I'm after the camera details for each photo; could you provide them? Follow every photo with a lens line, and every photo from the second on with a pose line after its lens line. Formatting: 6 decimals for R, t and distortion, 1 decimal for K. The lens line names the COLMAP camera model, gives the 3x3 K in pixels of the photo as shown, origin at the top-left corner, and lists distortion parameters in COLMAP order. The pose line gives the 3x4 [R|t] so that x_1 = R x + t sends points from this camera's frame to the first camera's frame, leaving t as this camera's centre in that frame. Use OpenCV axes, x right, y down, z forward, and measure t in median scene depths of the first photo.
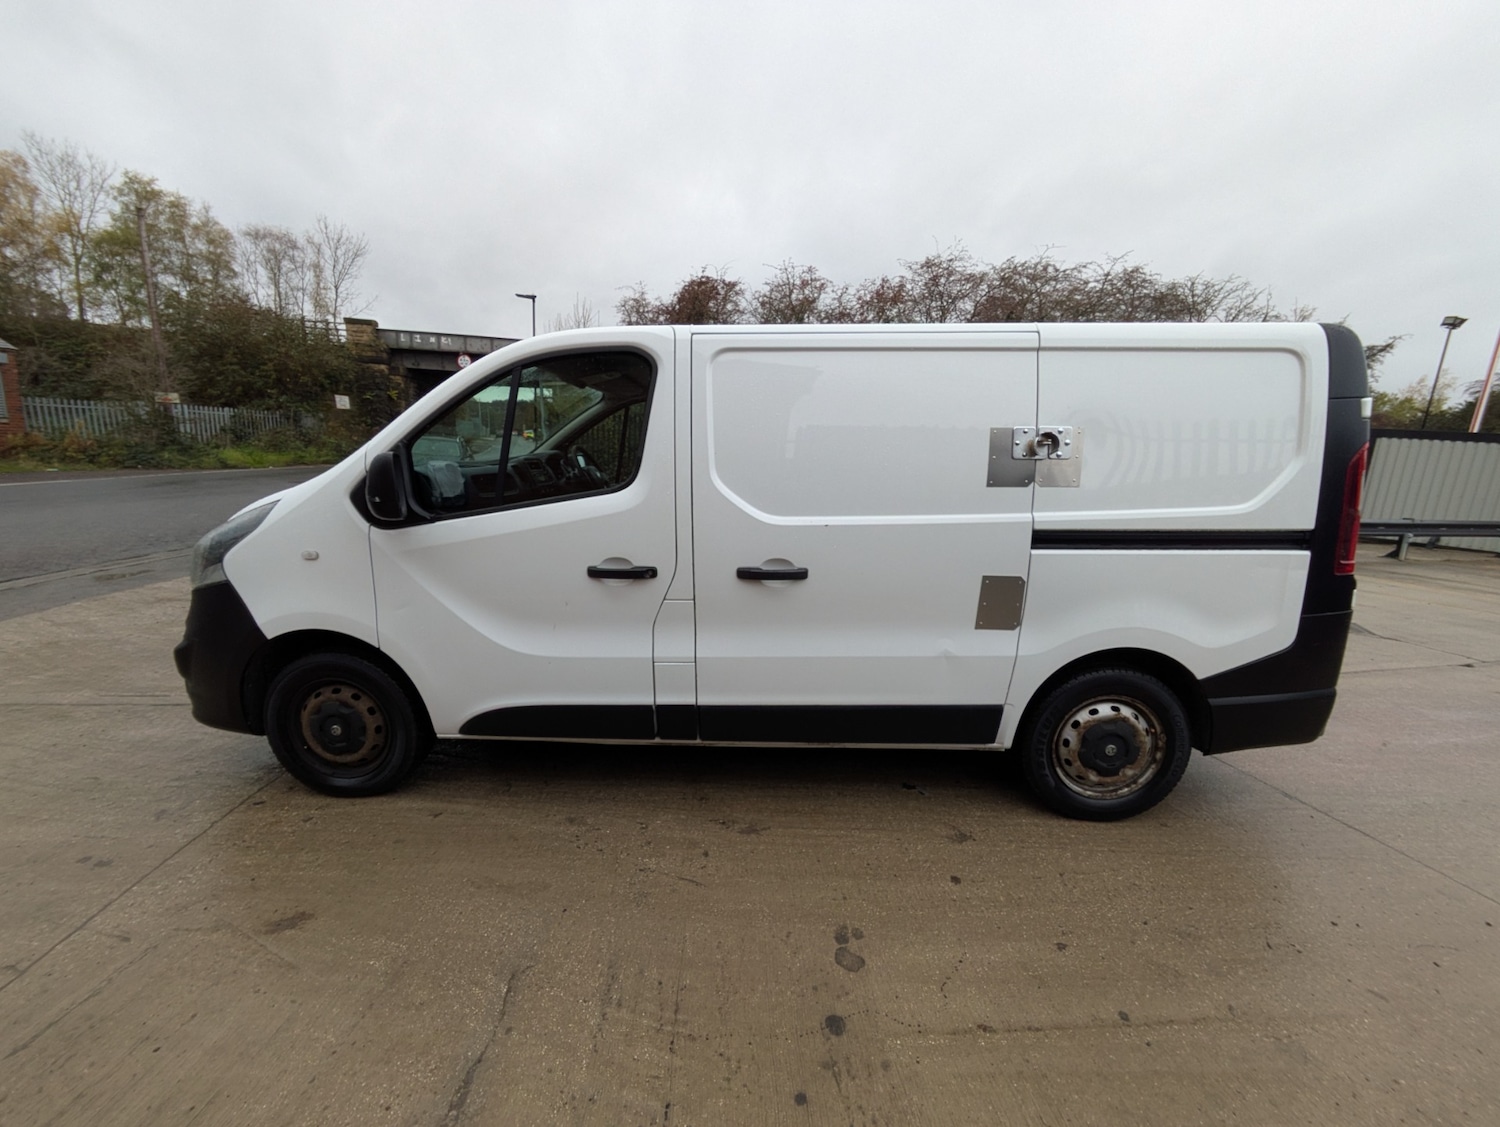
lens RADIAL K [[584.8, 0, 750.0], [0, 584.8, 563.5], [0, 0, 1]] dist [0.001034, 0.000137]
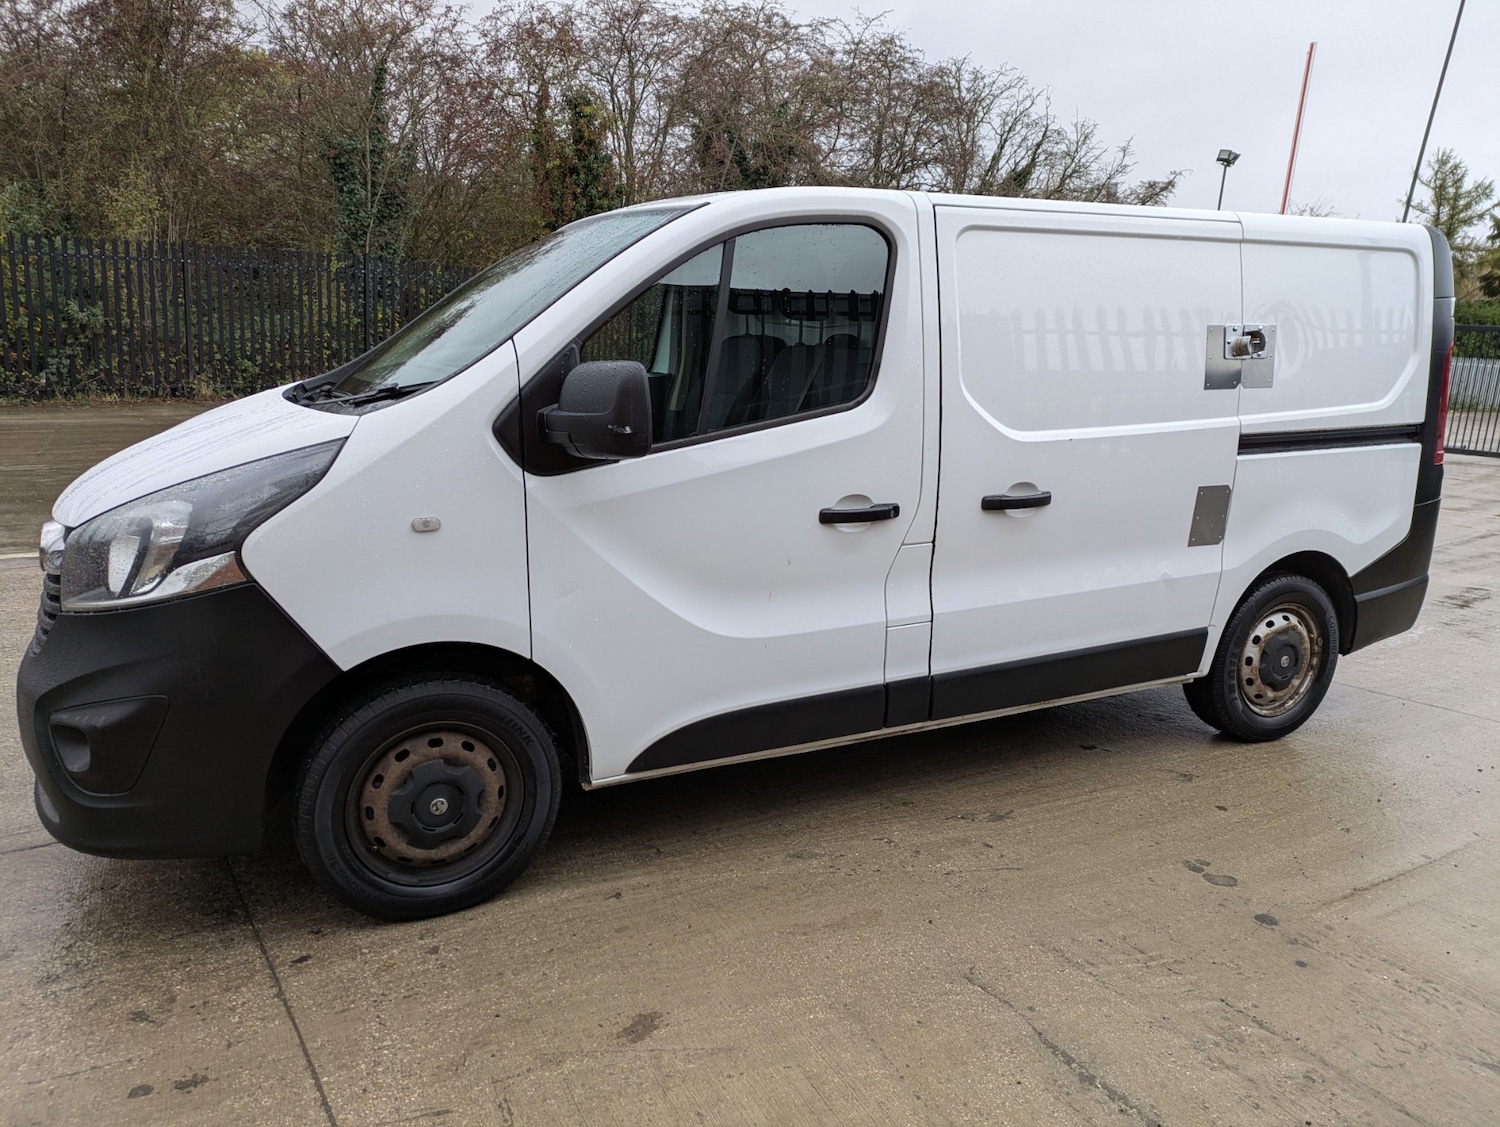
lens RADIAL K [[1076.9, 0, 759.6], [0, 1076.9, 568.1], [0, 0, 1]] dist [0.072057, -0.063393]
pose [[0.882031, -0.097391, 0.461017, -0.955484], [0.078899, 0.995119, 0.059268, -0.007935], [-0.464539, -0.015902, 0.885410, -0.183981]]
